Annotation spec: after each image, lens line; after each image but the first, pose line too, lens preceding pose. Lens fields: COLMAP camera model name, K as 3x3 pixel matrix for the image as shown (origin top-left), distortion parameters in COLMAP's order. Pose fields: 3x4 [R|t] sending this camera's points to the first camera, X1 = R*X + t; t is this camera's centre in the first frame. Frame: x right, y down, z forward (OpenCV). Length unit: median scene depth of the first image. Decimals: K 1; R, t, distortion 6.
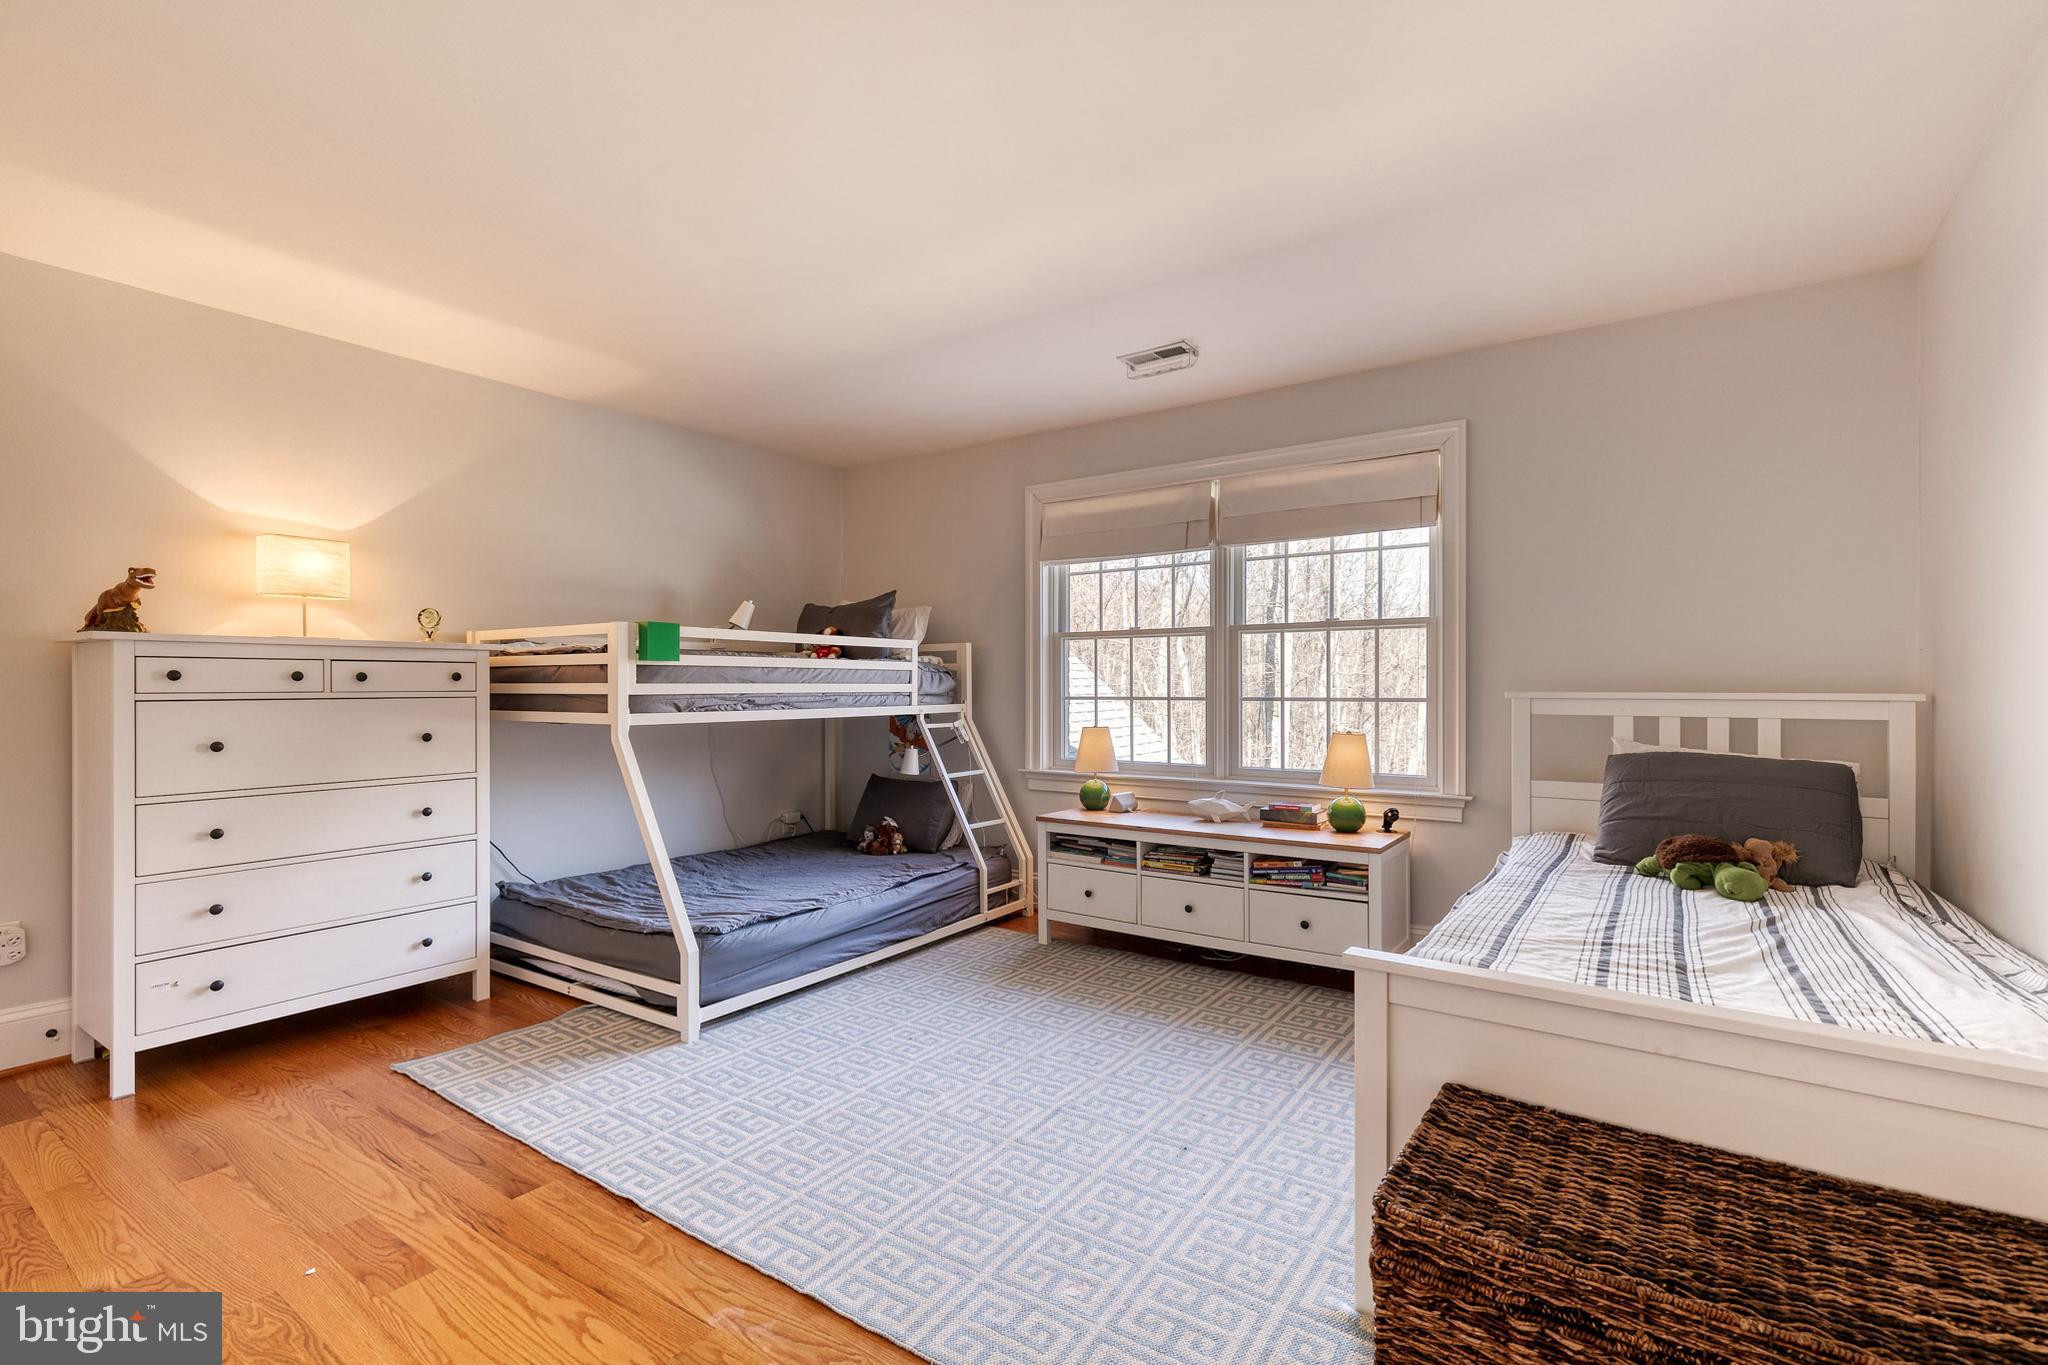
lens RADIAL K [[930.2, 0, 1036.4], [0, 930.2, 695.7], [0, 0, 1]] dist [0.014091, -0.002248]
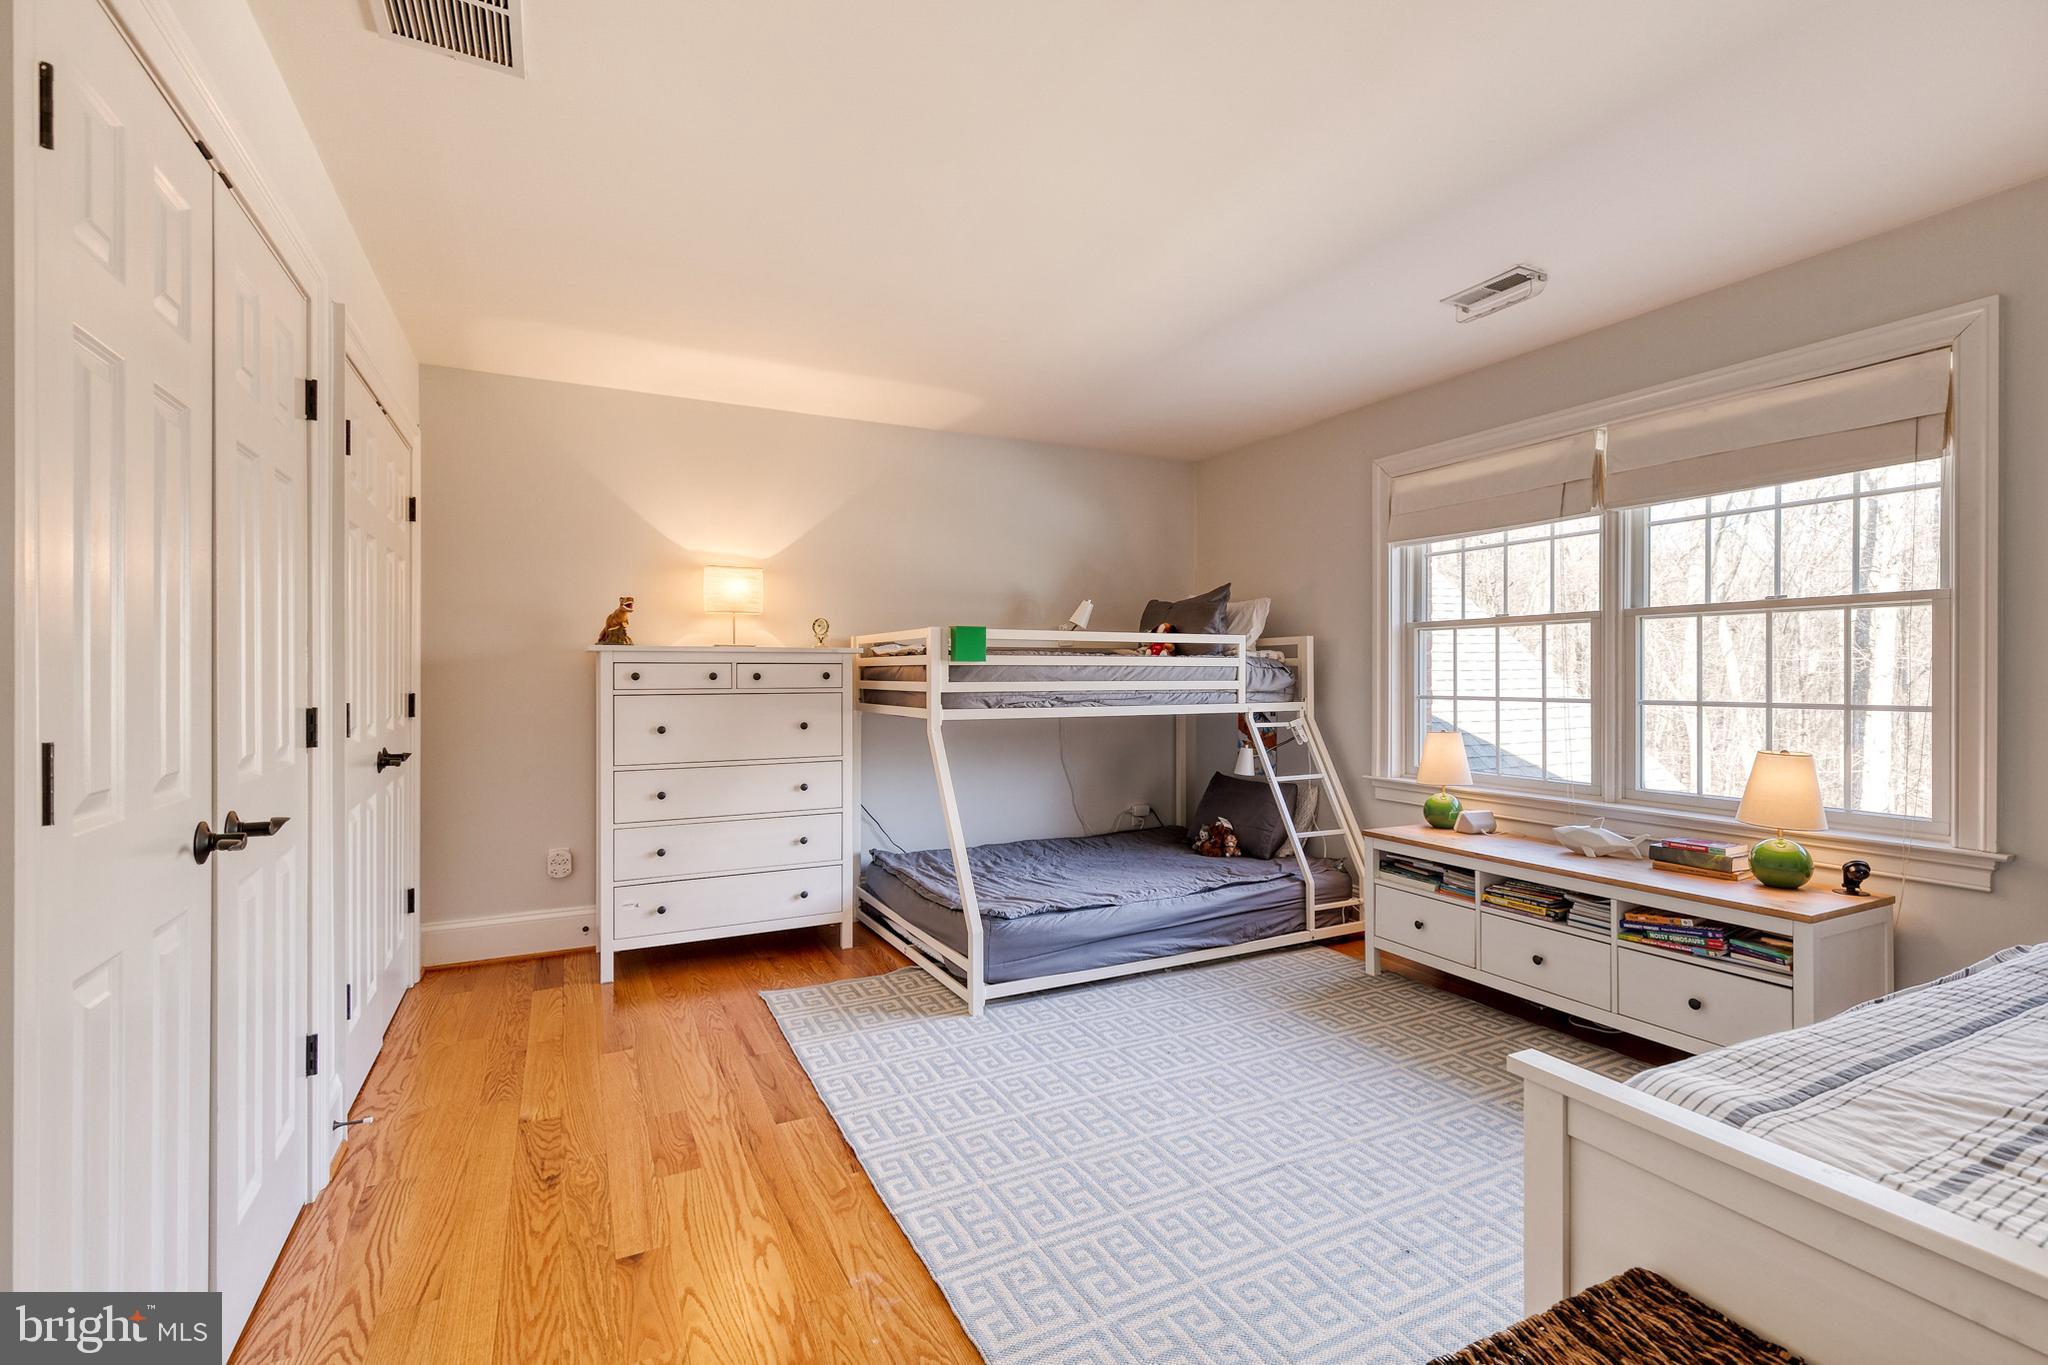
lens RADIAL K [[930.2, 0, 1030.4], [0, 930.2, 684.4], [0, 0, 1]] dist [0.014091, -0.002248]
pose [[0.880129, 0.005341, -0.474704, 0.178233], [-0.005509, 0.999984, 0.001036, -0.012075], [0.474702, 0.001703, 0.880145, 0.075032]]
